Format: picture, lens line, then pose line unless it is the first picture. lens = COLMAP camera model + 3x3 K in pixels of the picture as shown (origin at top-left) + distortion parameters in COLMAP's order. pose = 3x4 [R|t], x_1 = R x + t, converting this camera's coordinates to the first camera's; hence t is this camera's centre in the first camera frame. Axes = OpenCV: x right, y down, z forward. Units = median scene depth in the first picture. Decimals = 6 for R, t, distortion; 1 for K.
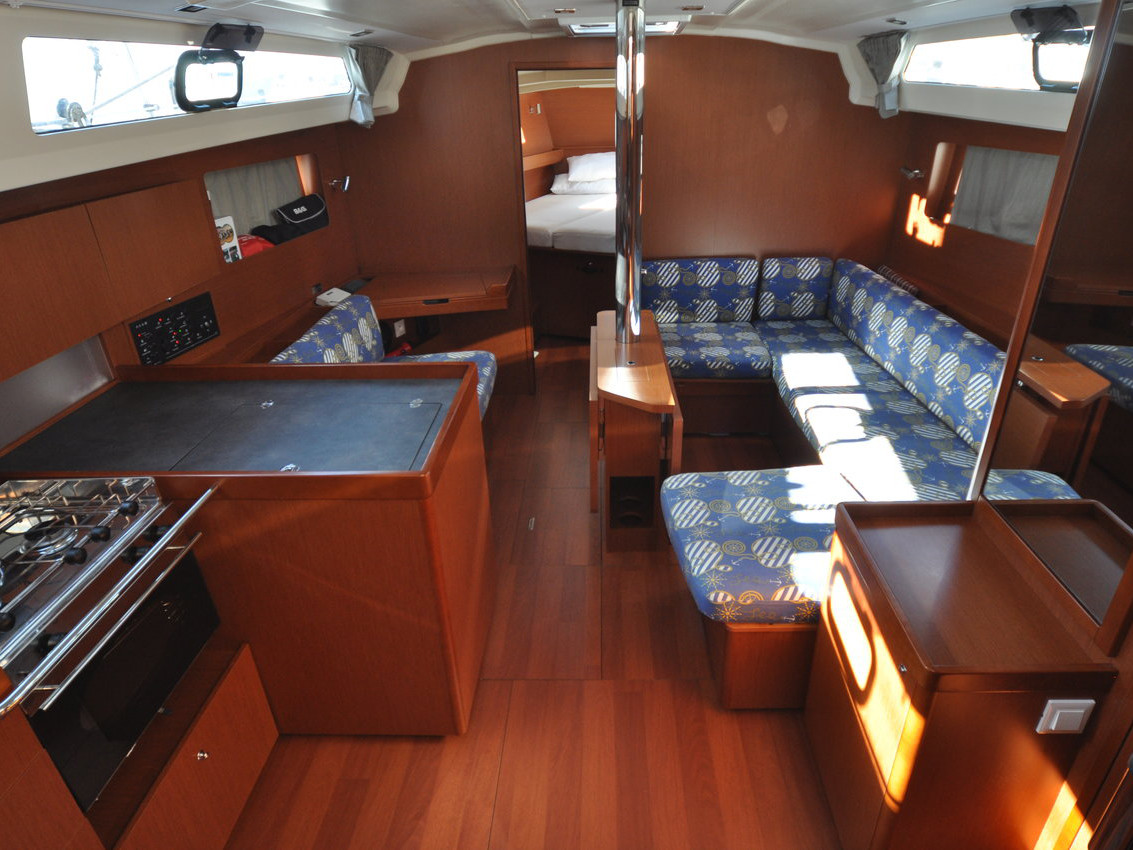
lens RADIAL K [[604.2, 0, 567.5], [0, 604.2, 425.4], [0, 0, 1]] dist [0.000173, 0.000005]
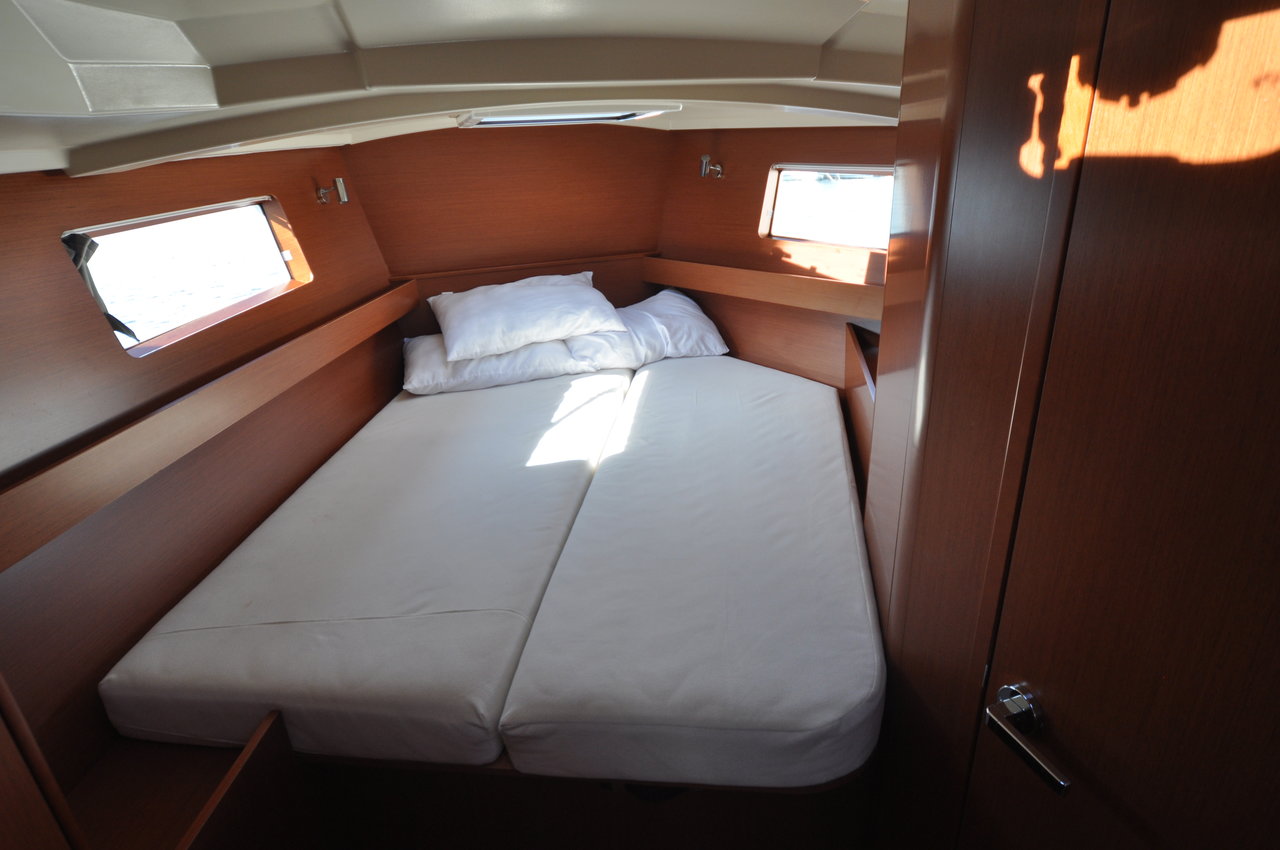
lens RADIAL K [[688.8, 0, 641.5], [0, 688.8, 429.0], [0, 0, 1]] dist [-0.012658, 0.000537]
pose [[0.933403, -0.142311, 0.329405, -0.034330], [0.180402, 0.979653, -0.087953, -0.297258], [-0.310185, 0.141521, 0.940083, 0.542880]]
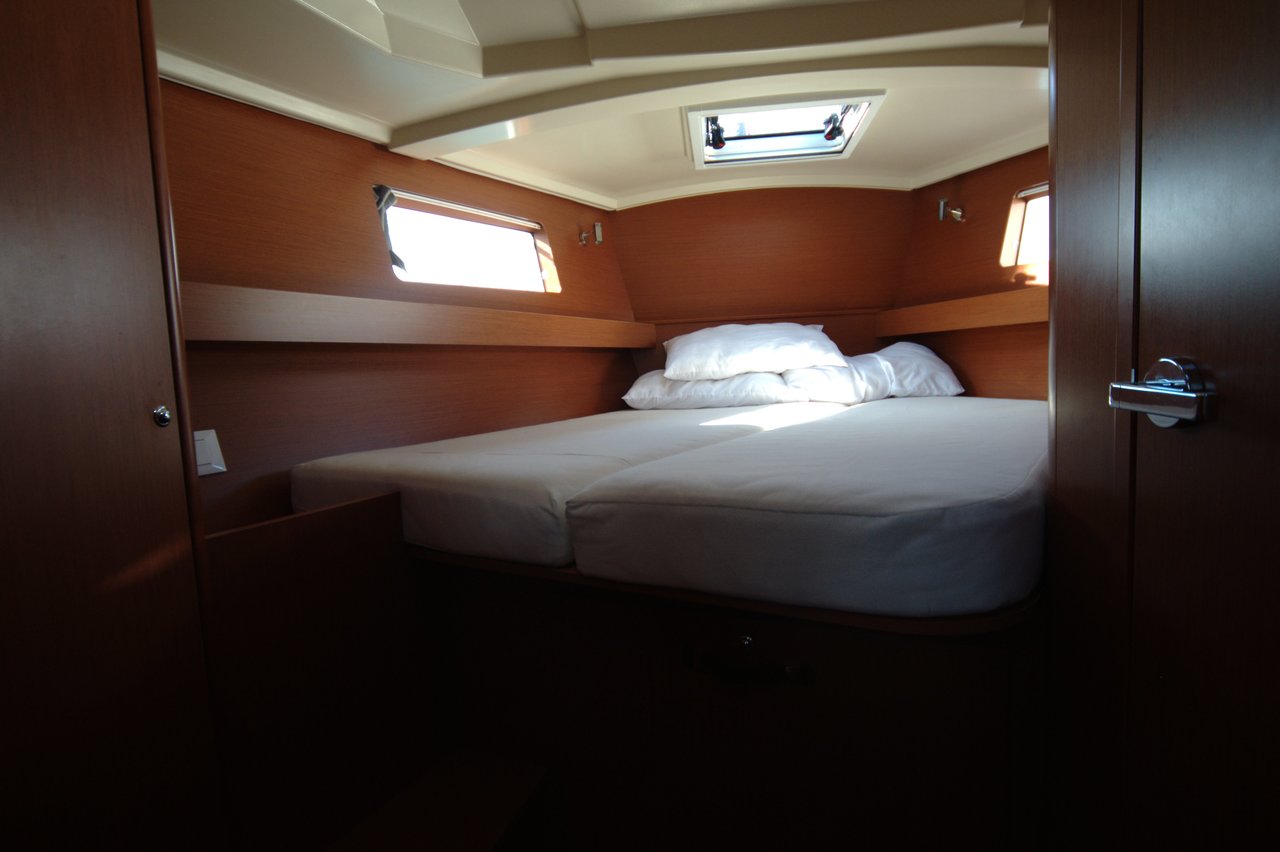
lens RADIAL K [[688.8, 0, 641.5], [0, 688.8, 430.0], [0, 0, 1]] dist [-0.012658, 0.000537]
pose [[0.998416, -0.004543, -0.056076, 0.012106], [-0.017615, 0.921369, -0.388289, -0.184543], [0.053431, 0.388662, 0.919830, 0.571114]]
